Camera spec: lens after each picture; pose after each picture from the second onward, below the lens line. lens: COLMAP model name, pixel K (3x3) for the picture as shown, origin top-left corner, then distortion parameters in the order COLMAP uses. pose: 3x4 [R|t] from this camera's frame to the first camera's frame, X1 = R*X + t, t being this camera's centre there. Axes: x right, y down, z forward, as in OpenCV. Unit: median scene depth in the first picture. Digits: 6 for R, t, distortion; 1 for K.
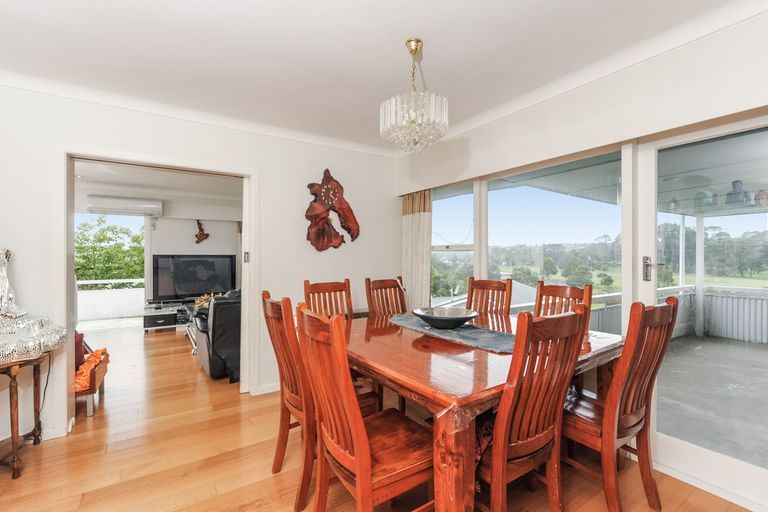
lens RADIAL K [[344.4, 0, 385.0], [0, 344.4, 259.6], [0, 0, 1]] dist [-0.000630, -0.000950]
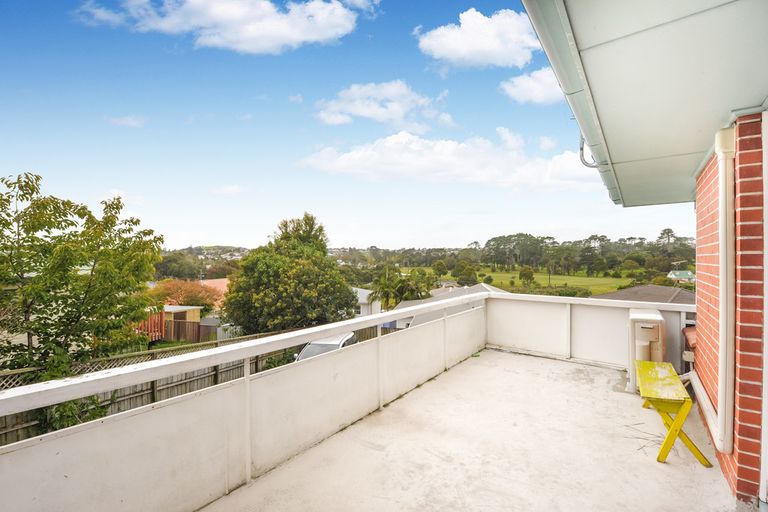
lens RADIAL K [[327.0, 0, 386.9], [0, 327.0, 261.0], [0, 0, 1]] dist [-0.009759, -0.000585]
pose [[0.944477, 0.002371, 0.328570, -1.491498], [-0.001831, 0.999996, -0.001952, -0.014695], [-0.328574, 0.001242, 0.944478, 1.176100]]
